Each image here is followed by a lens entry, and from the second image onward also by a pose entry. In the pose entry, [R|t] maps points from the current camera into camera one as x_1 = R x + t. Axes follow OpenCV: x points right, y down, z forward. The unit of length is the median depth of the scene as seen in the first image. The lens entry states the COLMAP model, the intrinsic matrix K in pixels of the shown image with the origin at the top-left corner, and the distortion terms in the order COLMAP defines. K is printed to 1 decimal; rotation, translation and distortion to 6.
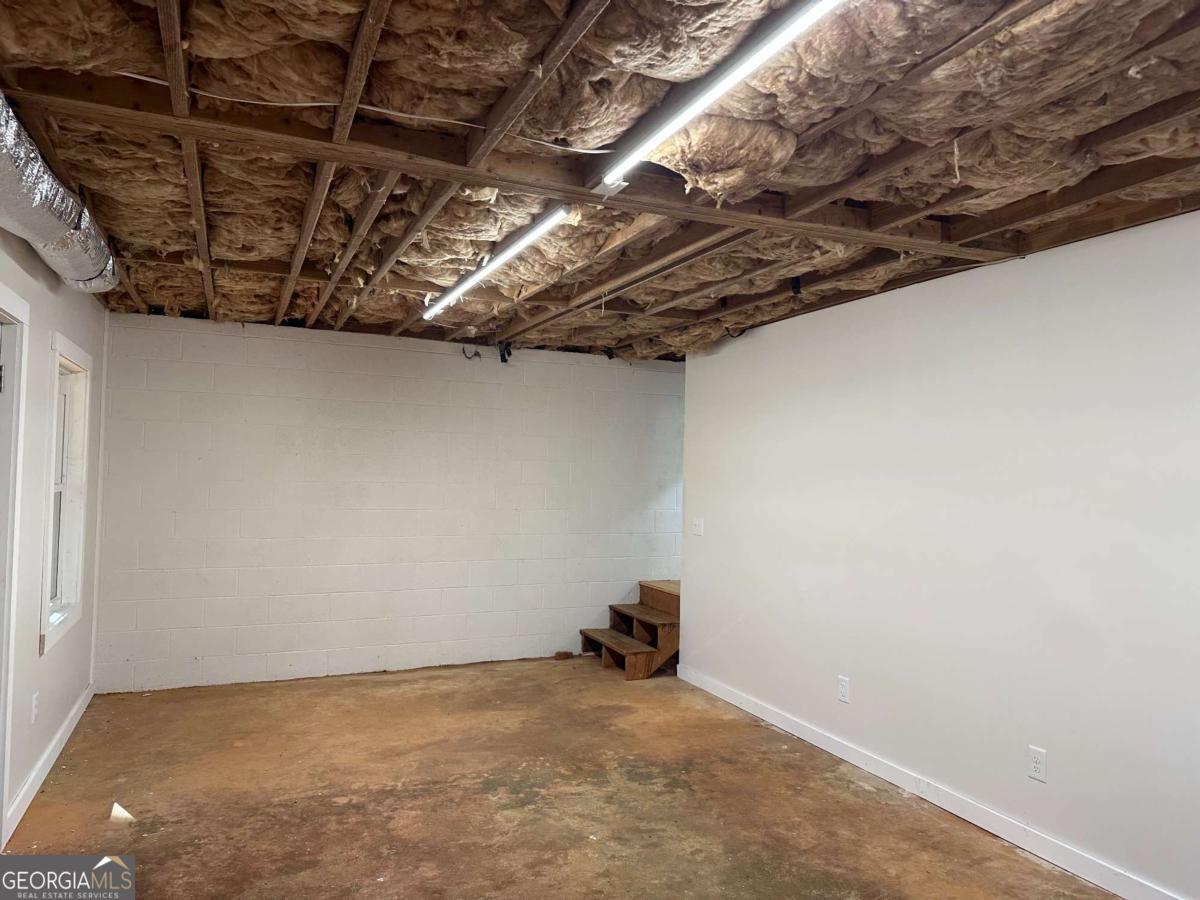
lens RADIAL K [[846.7, 0, 599.9], [0, 846.7, 448.9], [0, 0, 1]] dist [-0.041689, -0.003128]
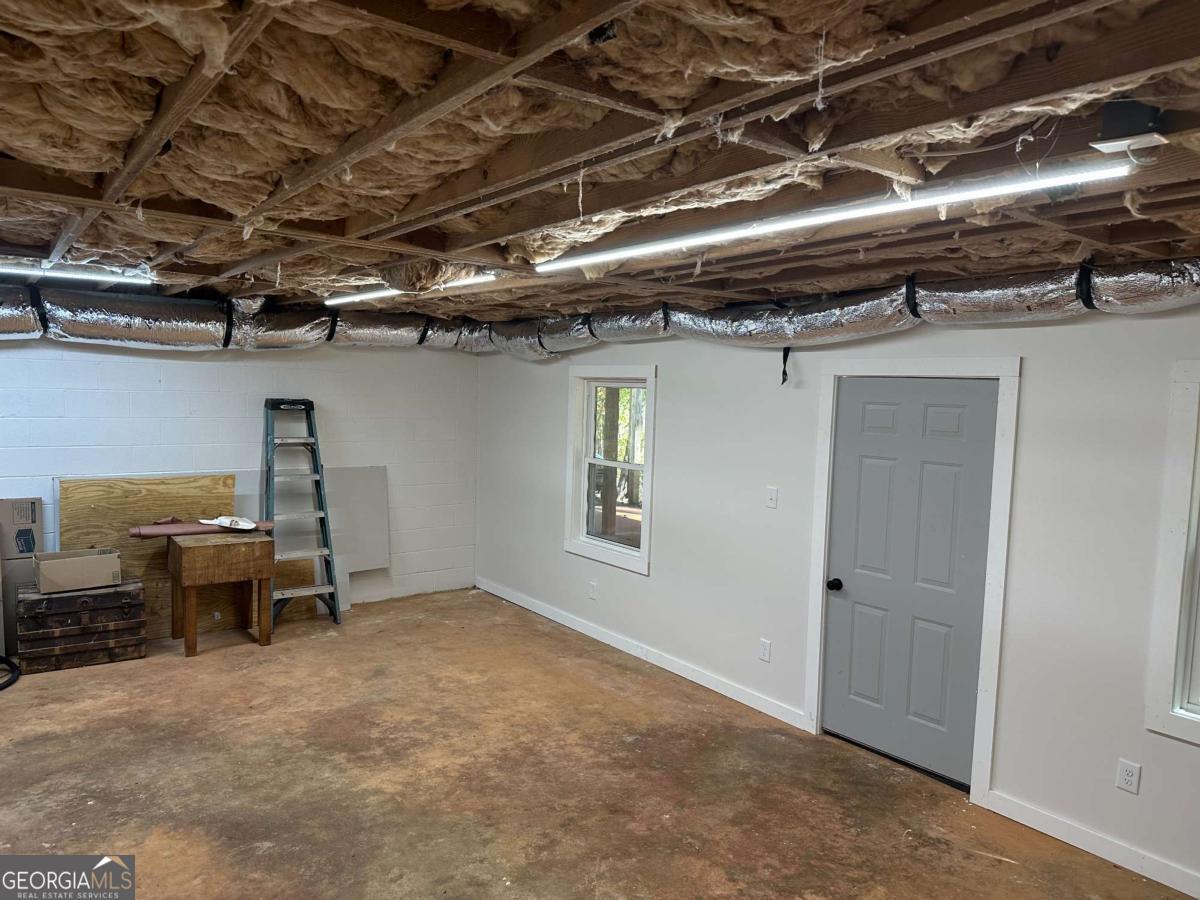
lens RADIAL K [[846.7, 0, 599.7], [0, 846.7, 450.4], [0, 0, 1]] dist [-0.041689, -0.003128]
pose [[-0.971982, -0.038835, -0.231826, 0.131032], [-0.049234, 0.998016, 0.039241, -0.062676], [0.229842, 0.049555, -0.971965, 1.981446]]
